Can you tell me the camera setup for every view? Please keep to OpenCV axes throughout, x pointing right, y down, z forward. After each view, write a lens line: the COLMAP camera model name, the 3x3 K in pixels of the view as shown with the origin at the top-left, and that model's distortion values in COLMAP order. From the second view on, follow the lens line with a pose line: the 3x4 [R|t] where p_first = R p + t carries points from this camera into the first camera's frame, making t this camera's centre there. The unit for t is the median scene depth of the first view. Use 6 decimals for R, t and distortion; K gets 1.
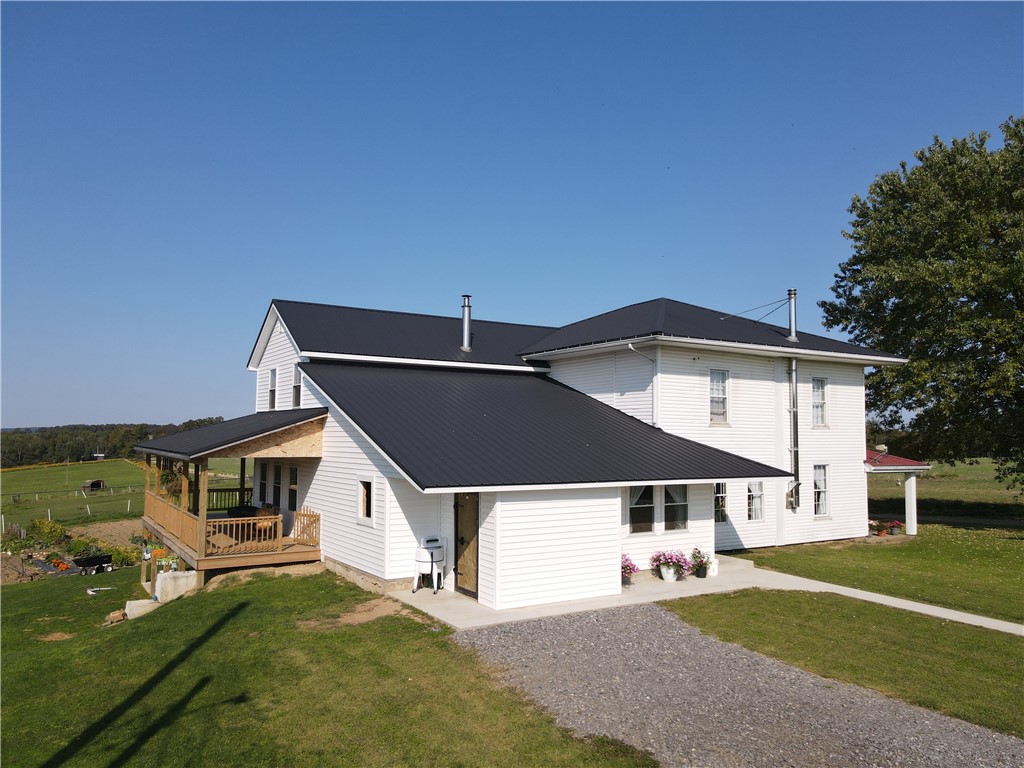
lens RADIAL K [[792.0, 0, 512.0], [0, 792.0, 384.0], [0, 0, 1]] dist [-0.005654, 0.000217]
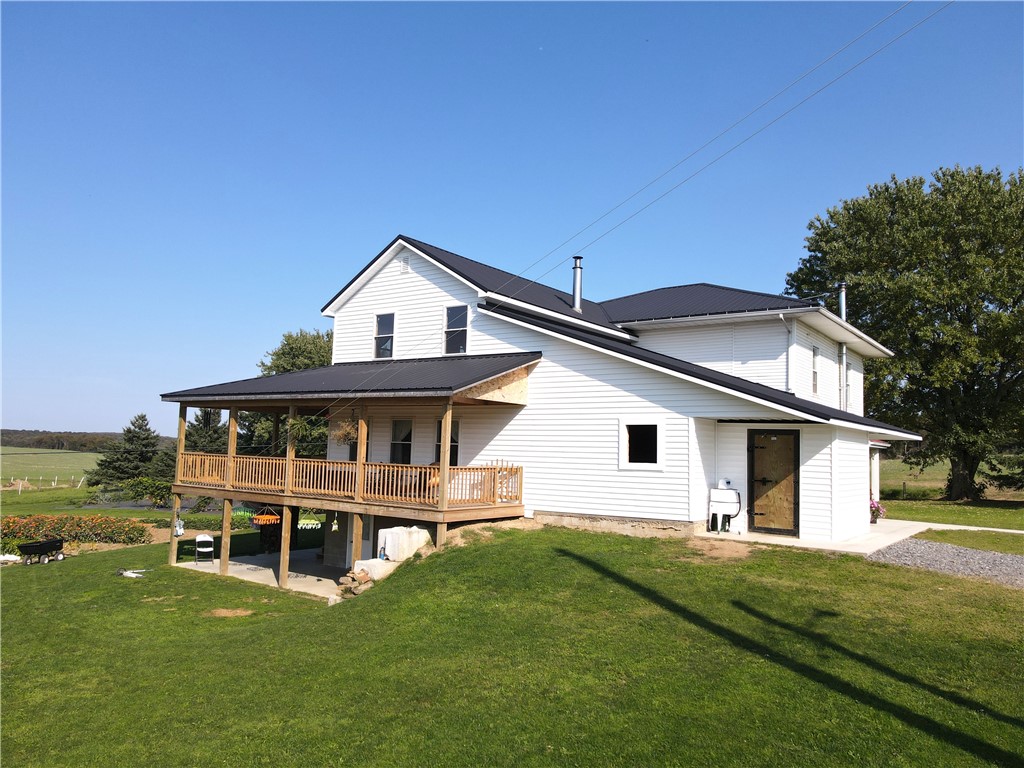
lens RADIAL K [[792.0, 0, 512.0], [0, 792.0, 384.0], [0, 0, 1]] dist [-0.005654, 0.000217]
pose [[0.919023, 0.054155, 0.390466, -0.605313], [-0.047480, 0.998514, -0.026735, 0.091022], [-0.391334, 0.006031, 0.920229, 0.147717]]
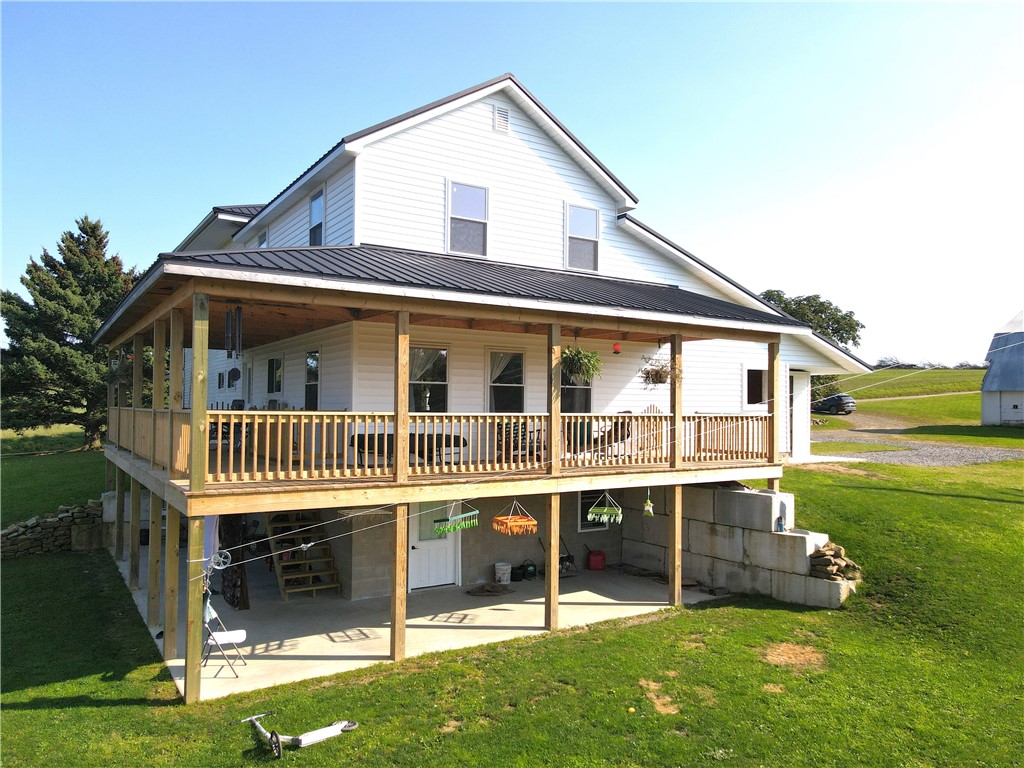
lens RADIAL K [[792.0, 0, 512.0], [0, 792.0, 384.0], [0, 0, 1]] dist [-0.005654, 0.000217]
pose [[-0.033859, 0.021100, 0.999204, -1.021056], [-0.067565, 0.997442, -0.023352, 0.160684], [-0.997140, -0.068301, -0.032347, 1.151979]]
